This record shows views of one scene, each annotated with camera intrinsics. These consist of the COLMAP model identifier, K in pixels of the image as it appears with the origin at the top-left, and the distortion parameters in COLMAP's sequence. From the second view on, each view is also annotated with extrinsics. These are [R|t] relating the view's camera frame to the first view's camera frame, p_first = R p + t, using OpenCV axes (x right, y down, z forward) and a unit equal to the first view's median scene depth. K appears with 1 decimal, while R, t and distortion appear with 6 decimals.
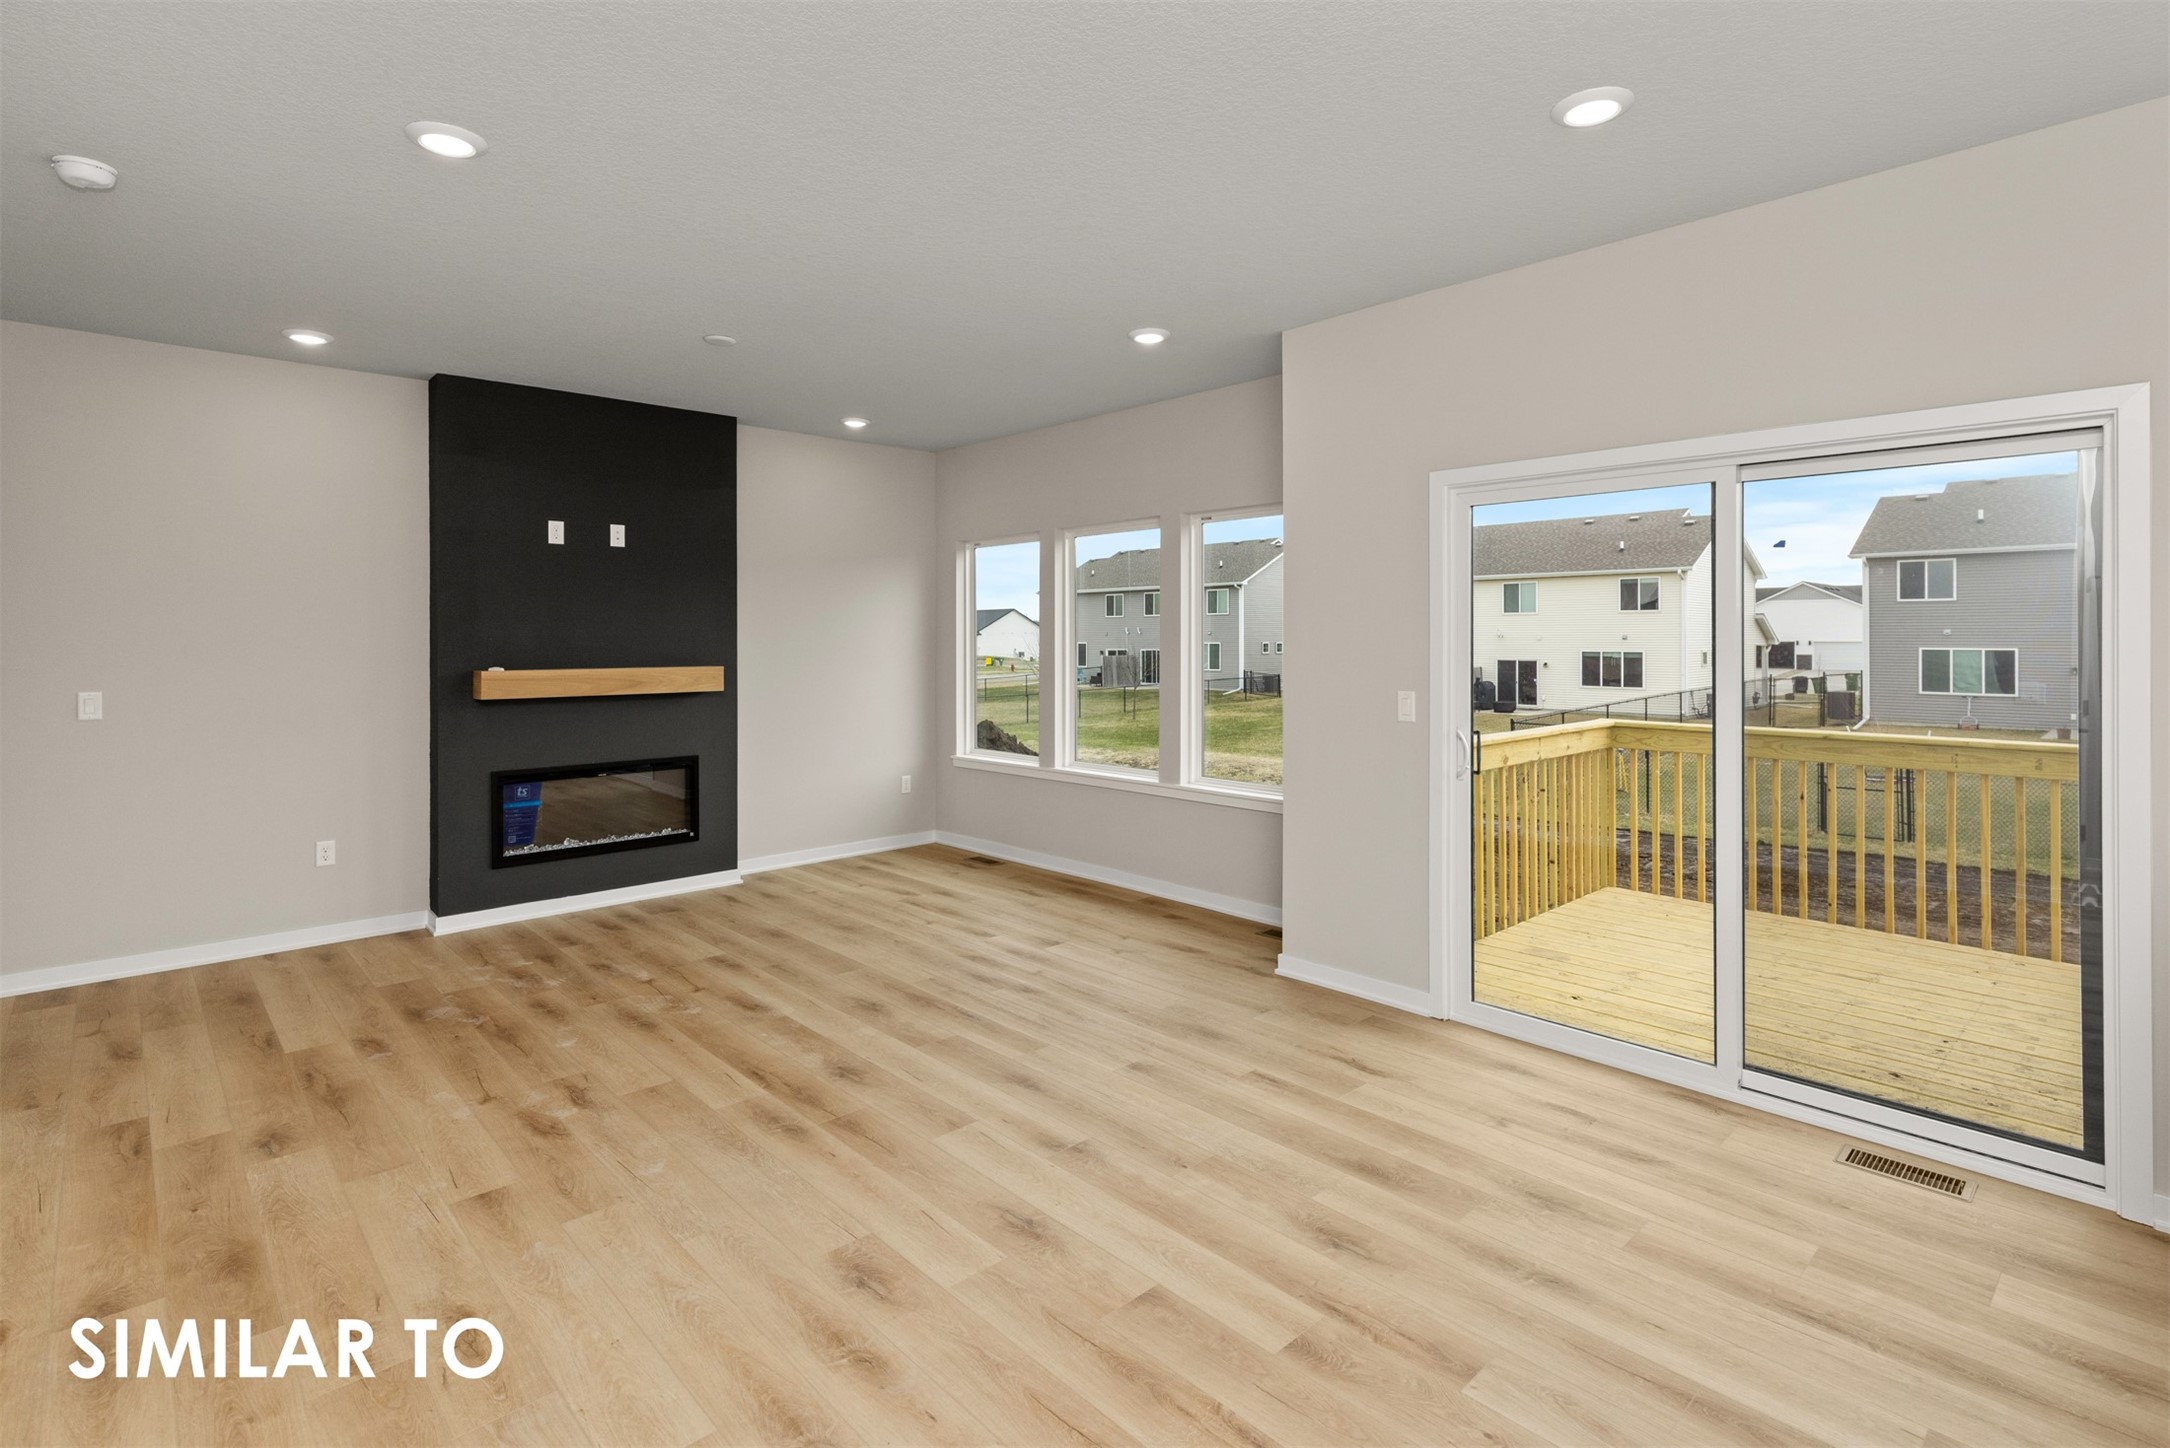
lens RADIAL K [[1066.7, 0, 1080.0], [0, 1066.7, 626.9], [0, 0, 1]] dist [0.010704, -0.001044]
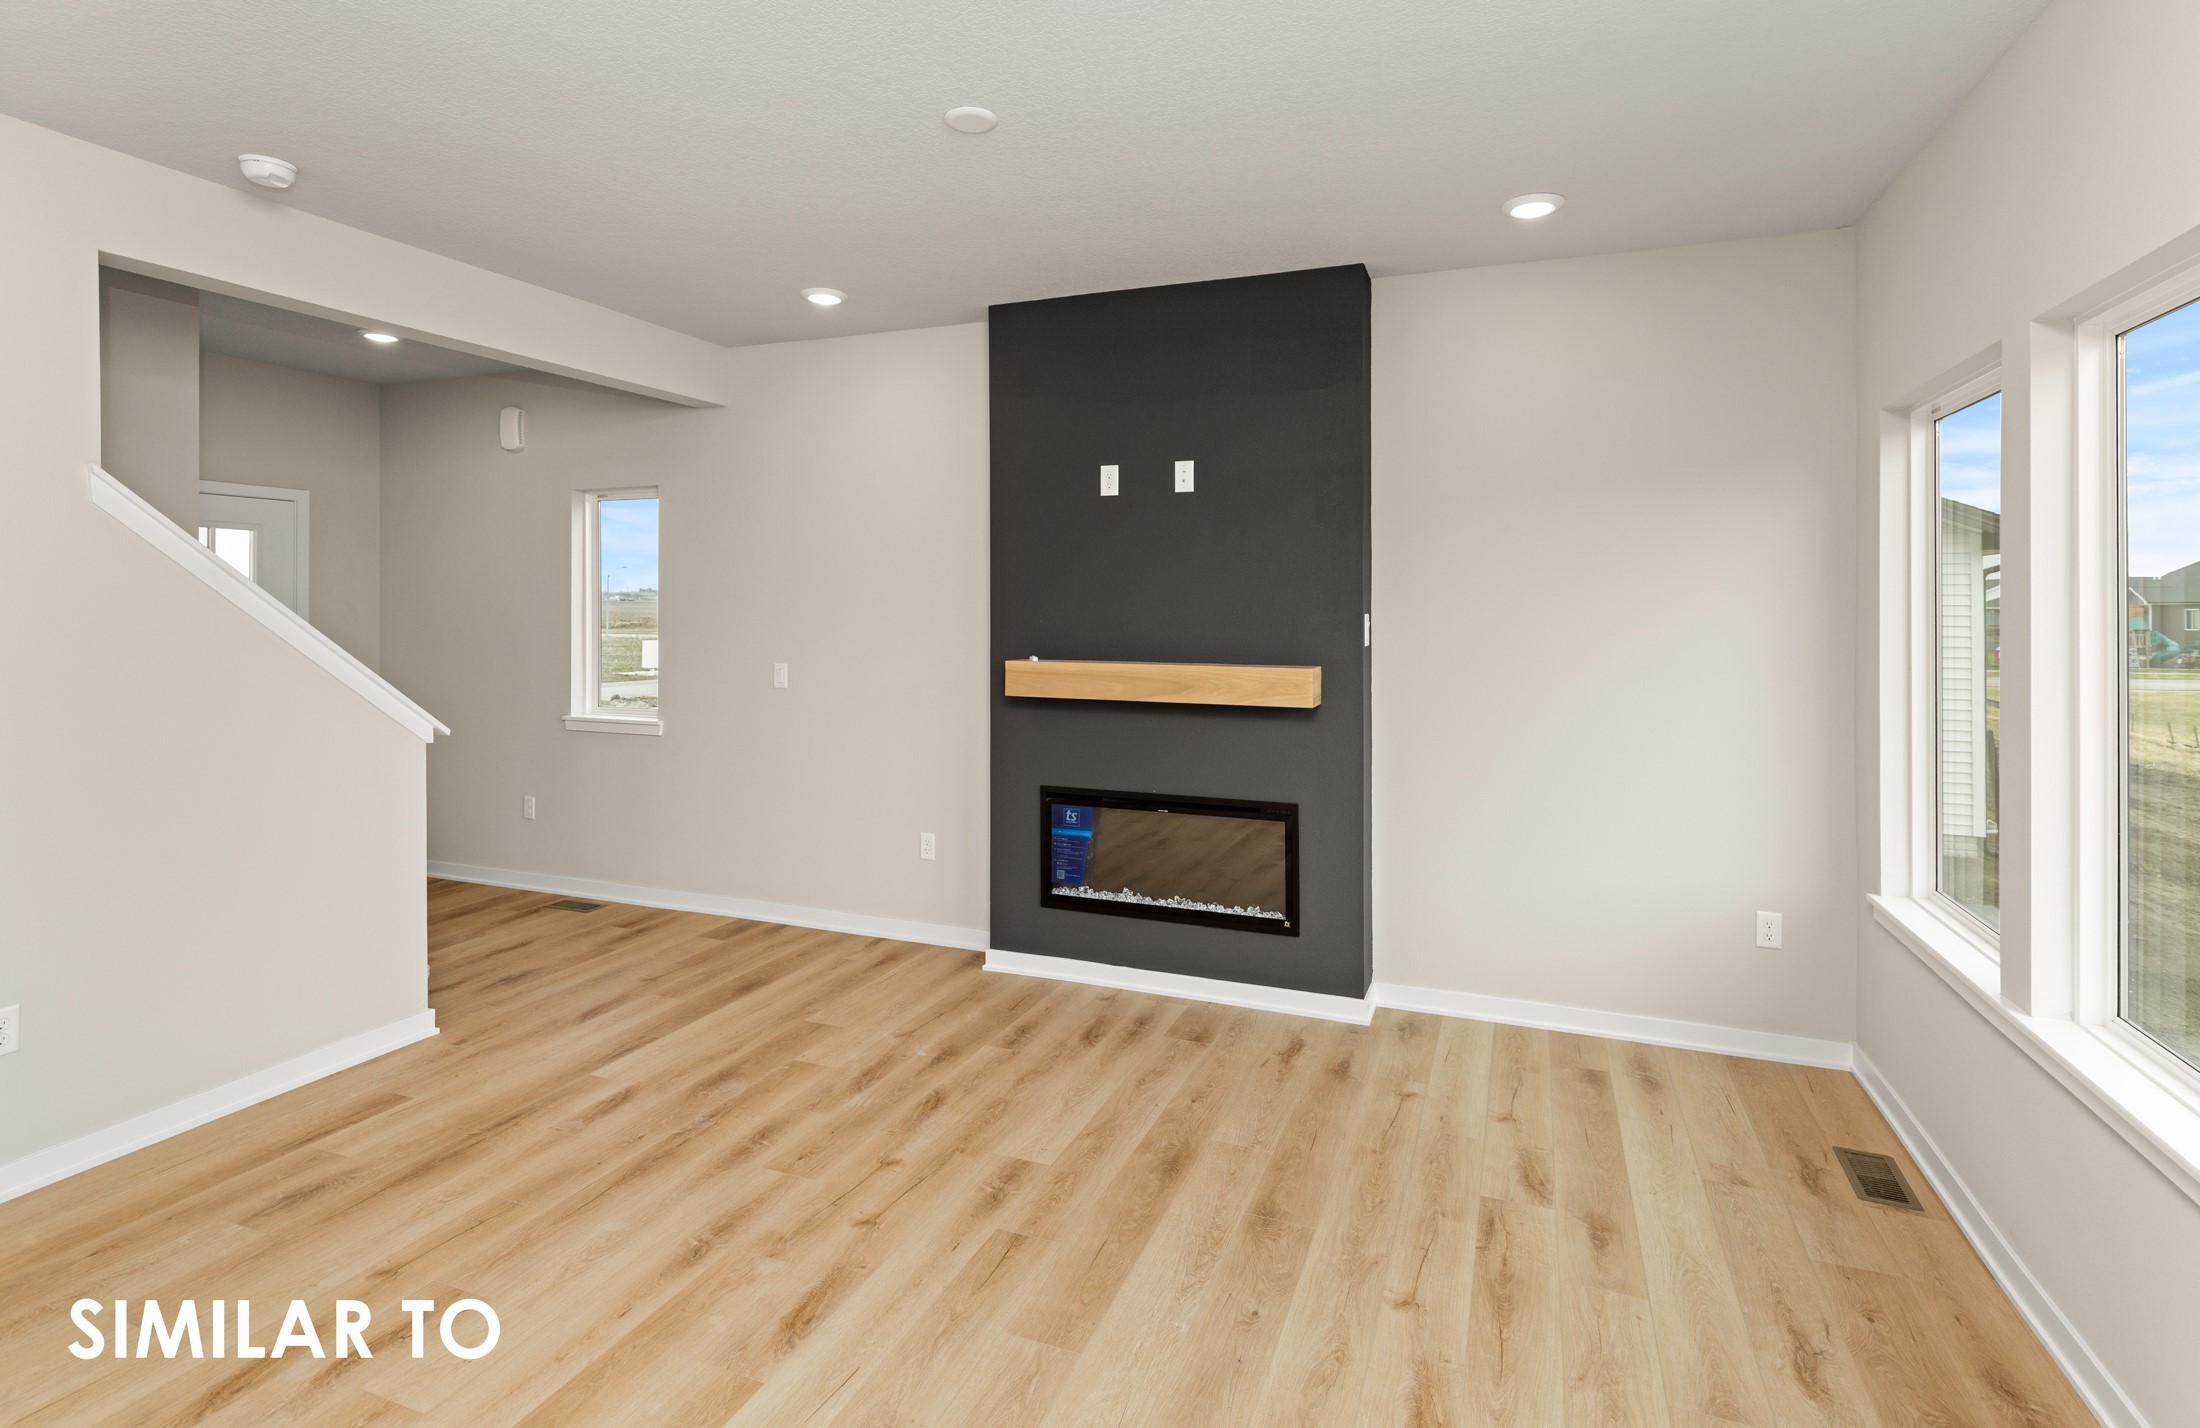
lens RADIAL K [[1050.7, 0, 1119.1], [0, 1050.7, 594.1], [0, 0, 1]] dist [0.011730, -0.002947]
pose [[0.436523, -0.005497, -0.899676, 0.191180], [0.003631, 0.999984, -0.004348, -0.004935], [0.899686, -0.001369, 0.436536, 0.718615]]
